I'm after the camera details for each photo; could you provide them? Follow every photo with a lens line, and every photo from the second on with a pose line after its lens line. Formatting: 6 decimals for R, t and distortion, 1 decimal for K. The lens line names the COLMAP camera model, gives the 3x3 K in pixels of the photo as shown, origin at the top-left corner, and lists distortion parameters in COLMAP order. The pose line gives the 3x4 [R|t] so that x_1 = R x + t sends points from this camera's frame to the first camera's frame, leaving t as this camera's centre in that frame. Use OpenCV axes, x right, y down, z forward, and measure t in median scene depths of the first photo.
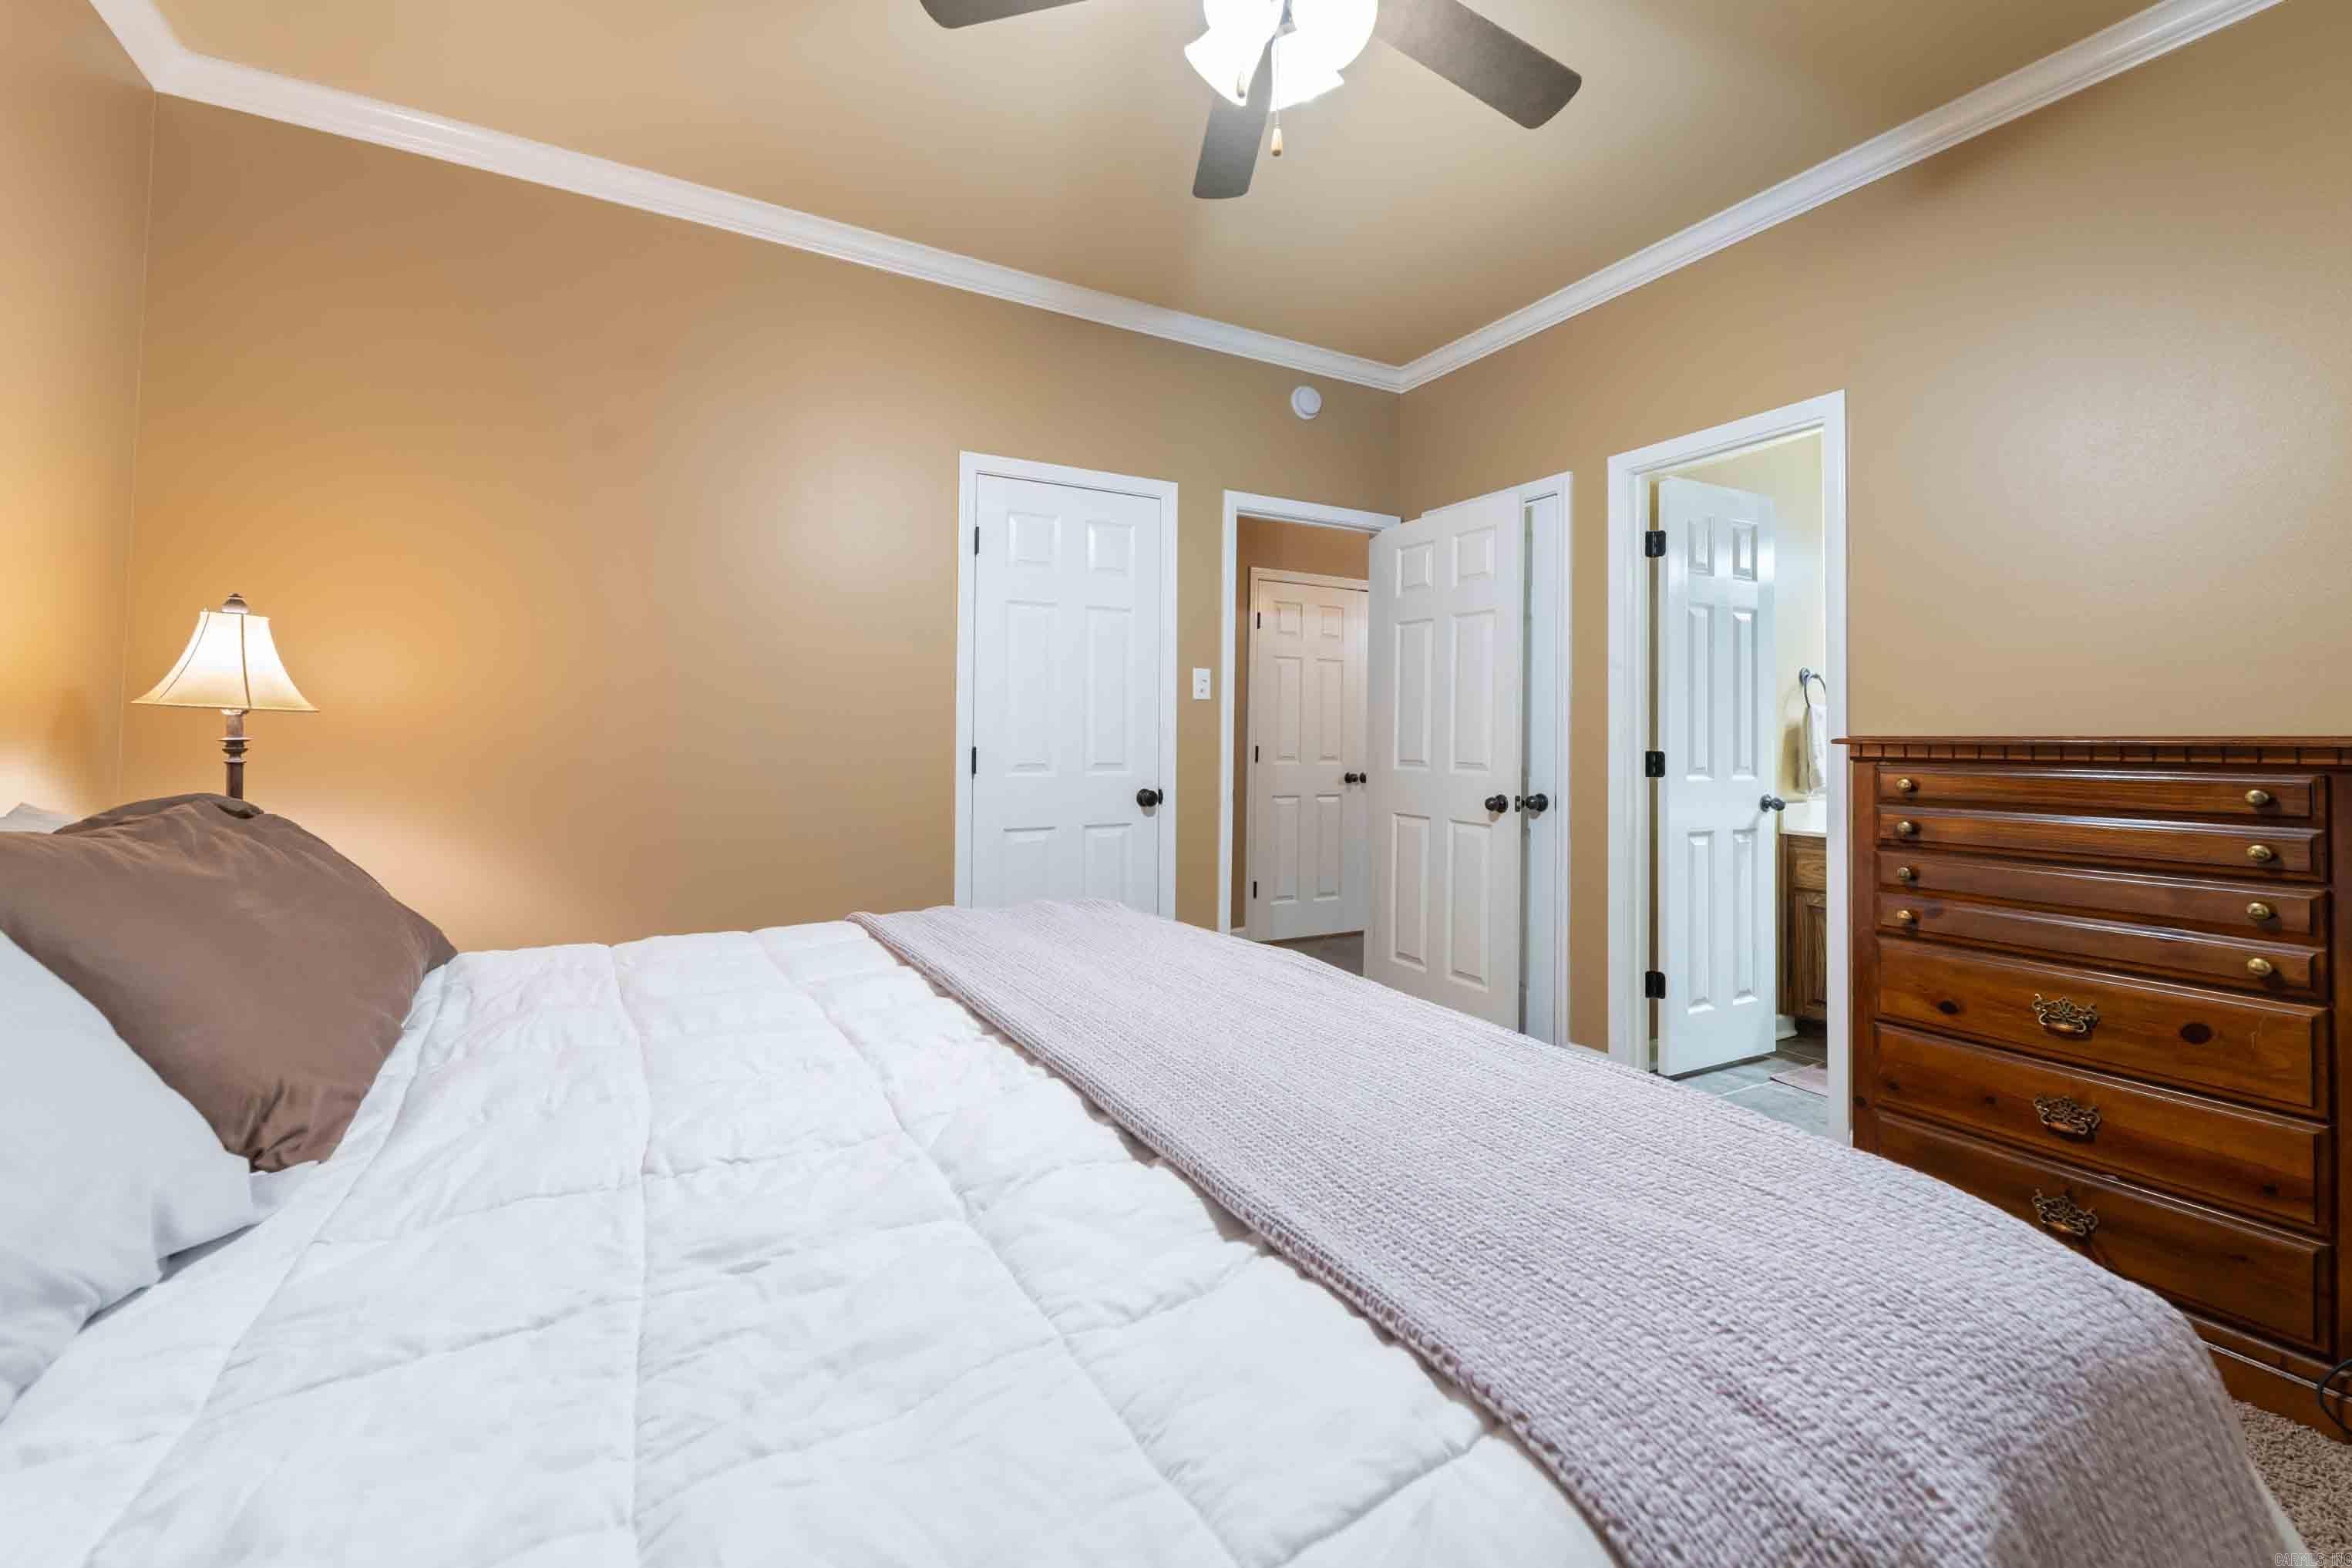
lens RADIAL K [[985.7, 0, 1174.6], [0, 985.7, 733.4], [0, 0, 1]] dist [0.000908, 0.000130]
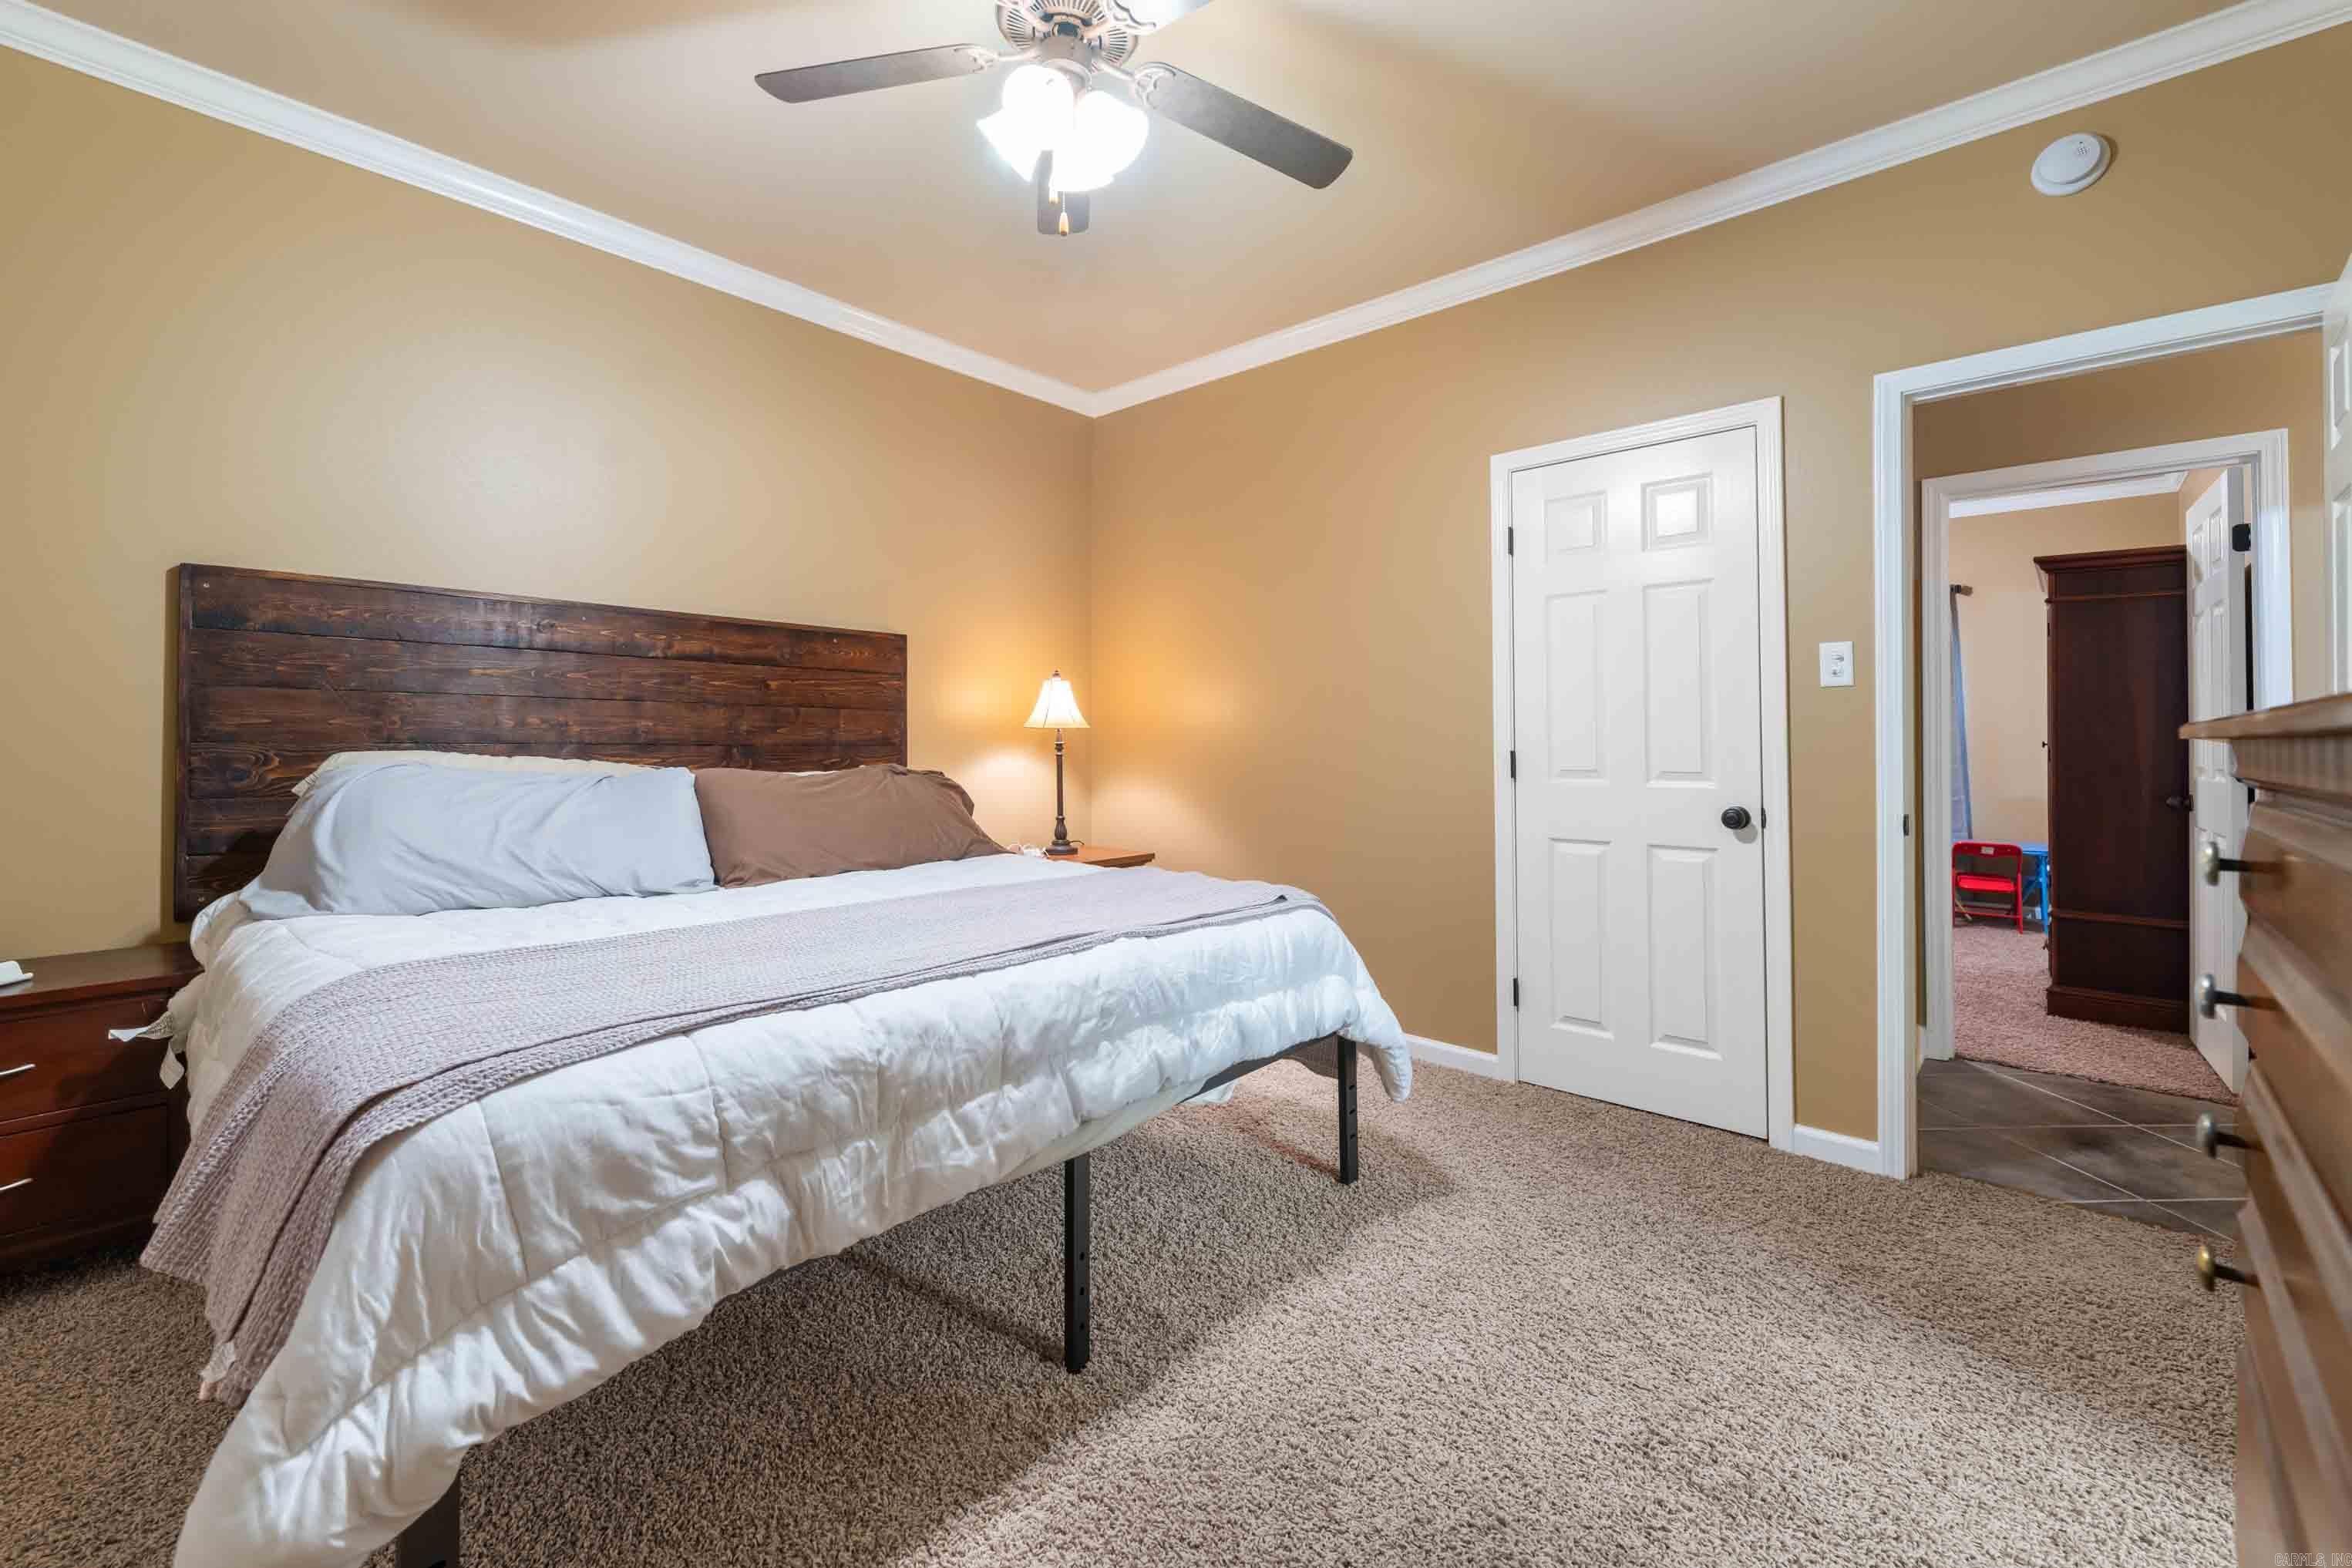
lens RADIAL K [[985.7, 0, 1174.6], [0, 985.7, 733.4], [0, 0, 1]] dist [0.000908, 0.000130]
pose [[0.306531, -0.012577, -0.951778, 1.111675], [0.005041, 0.999920, -0.011590, 0.011358], [0.951847, -0.001245, 0.306570, 0.671377]]
